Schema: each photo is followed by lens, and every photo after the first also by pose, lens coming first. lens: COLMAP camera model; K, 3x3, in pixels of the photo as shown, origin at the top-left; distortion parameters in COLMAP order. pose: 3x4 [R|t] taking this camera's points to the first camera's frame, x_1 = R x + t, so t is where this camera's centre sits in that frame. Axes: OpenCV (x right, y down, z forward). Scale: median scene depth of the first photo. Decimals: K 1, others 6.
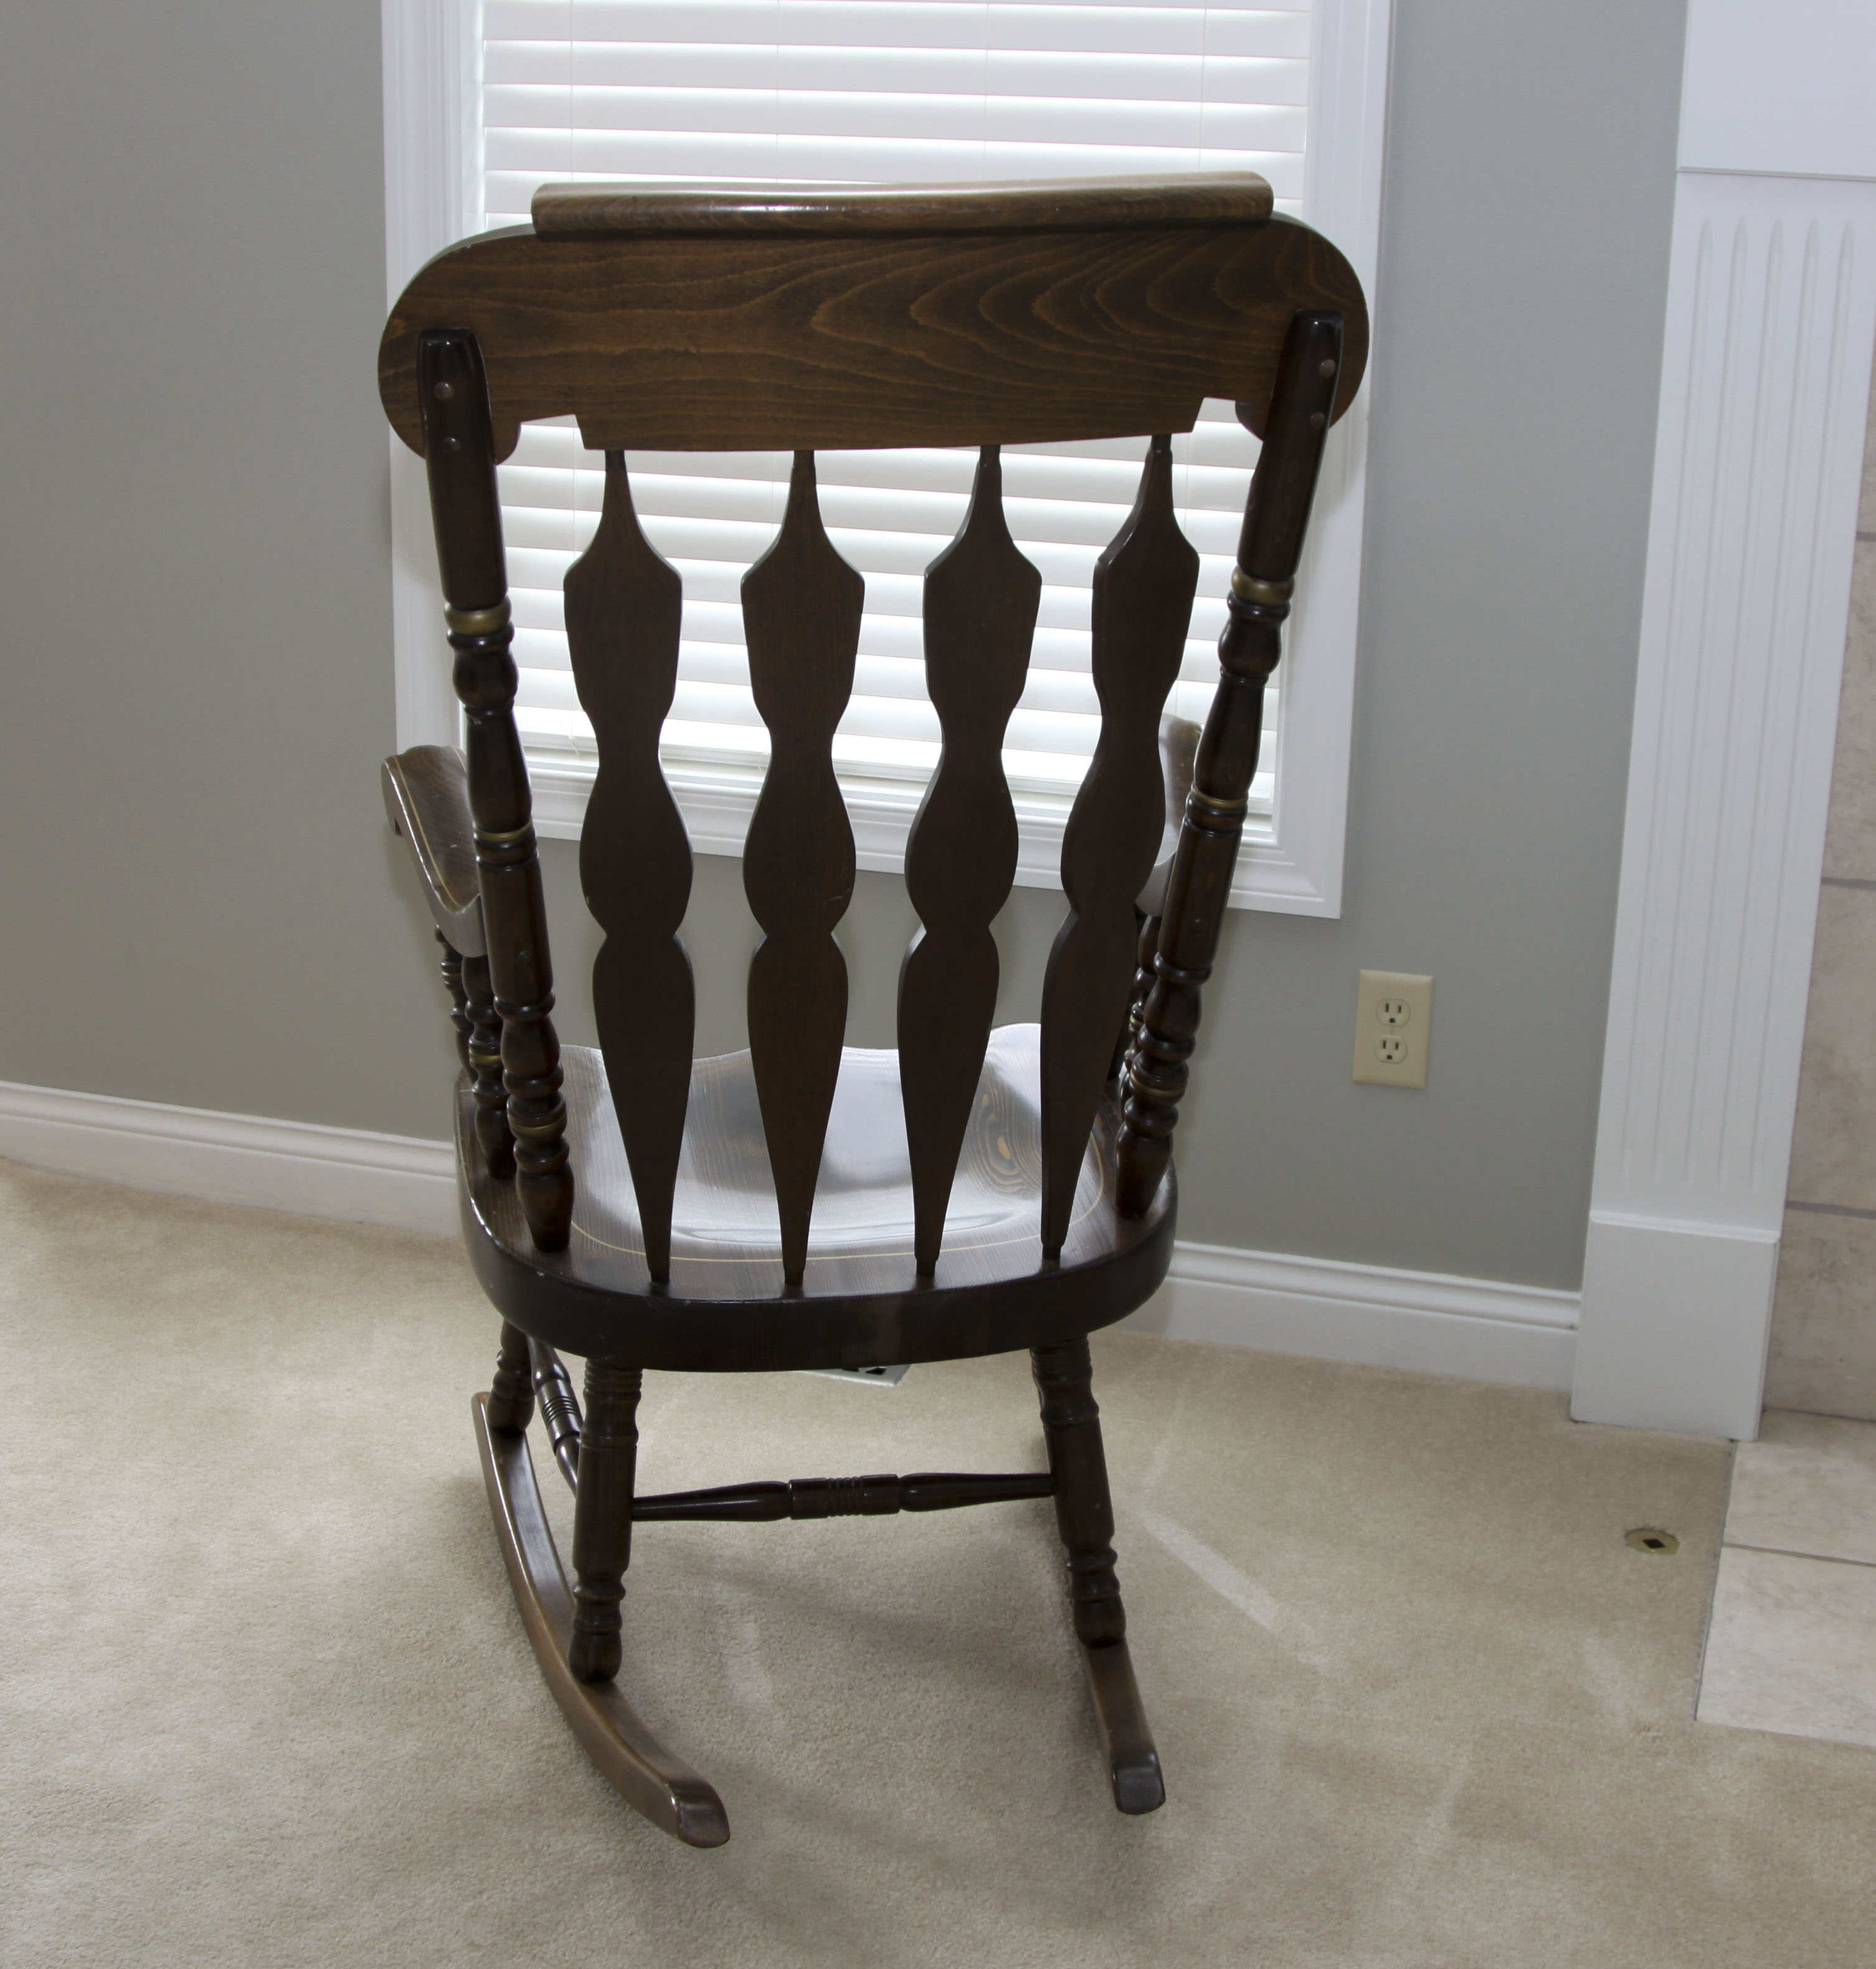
lens RADIAL K [[3183.0, 0, 938.0], [0, 3183.0, 984.5], [0, 0, 1]] dist [-0.138317, 0.075304]
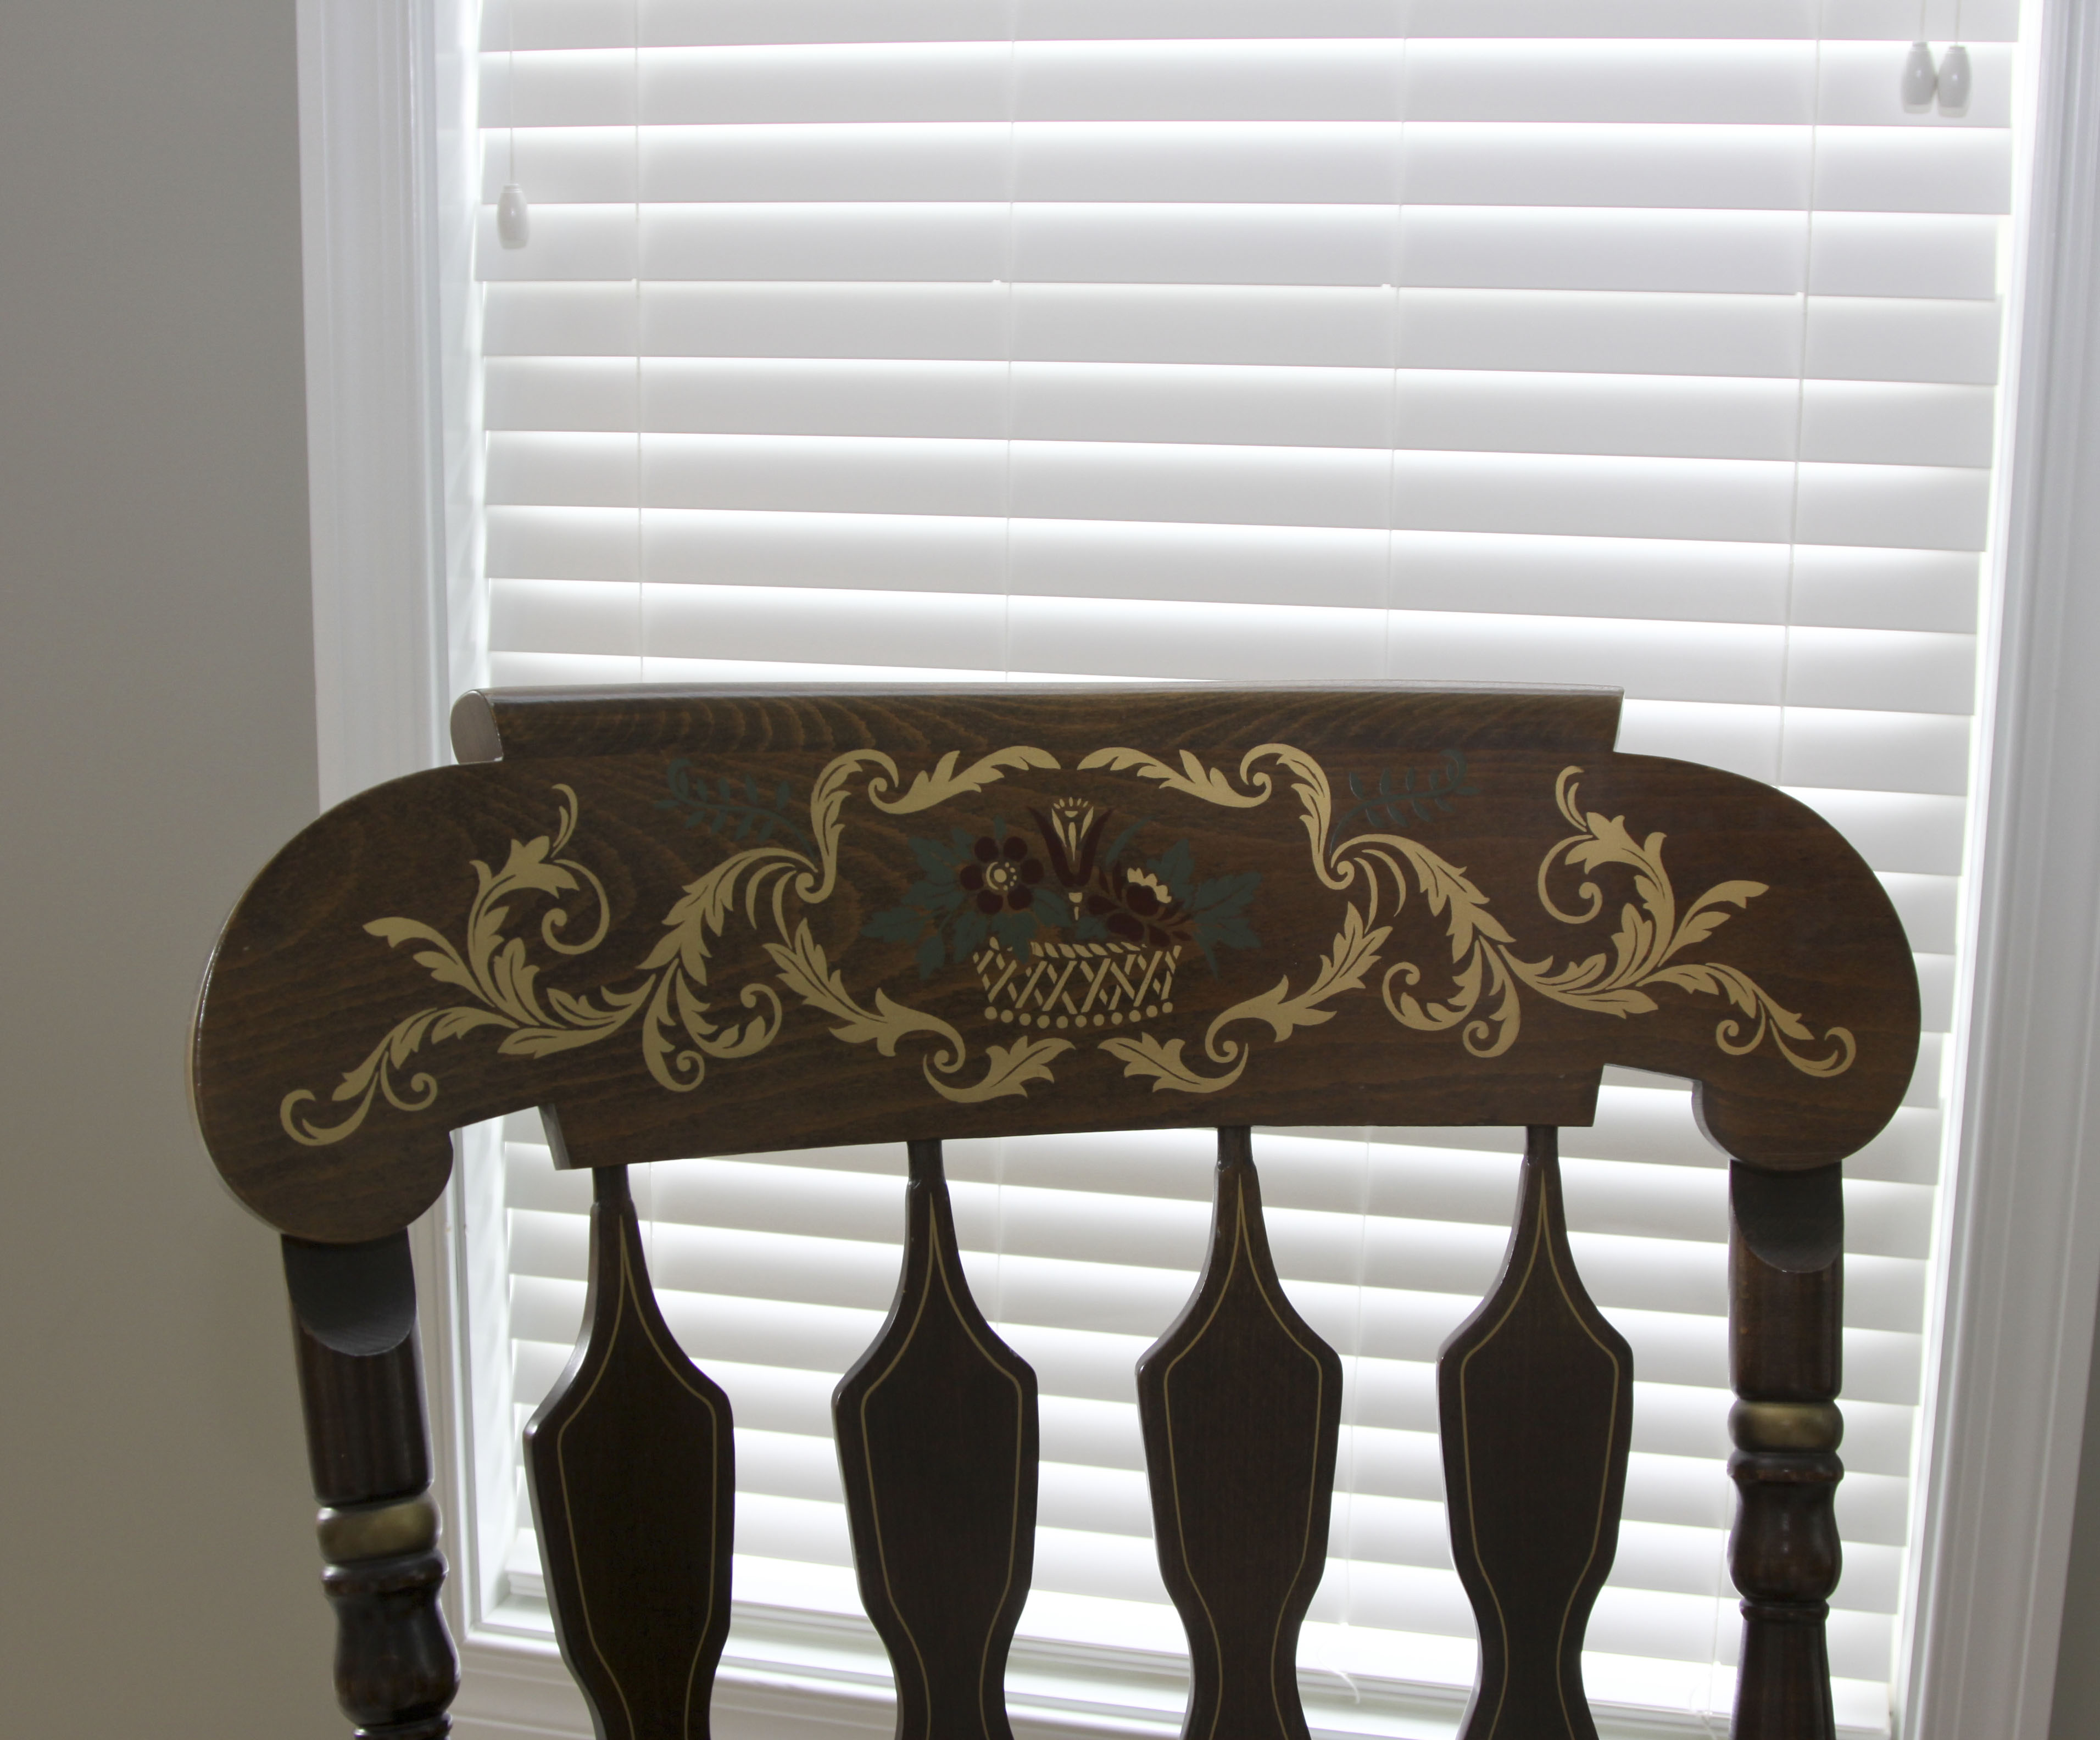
lens RADIAL K [[2753.0, 0, 1050.0], [0, 2753.0, 870.0], [0, 0, 1]] dist [-0.143353, 0.001559]
pose [[0.998068, -0.019839, 0.058886, -0.097434], [0.025778, 0.994462, -0.101886, -0.226085], [-0.056538, 0.103207, 0.993052, 0.683147]]
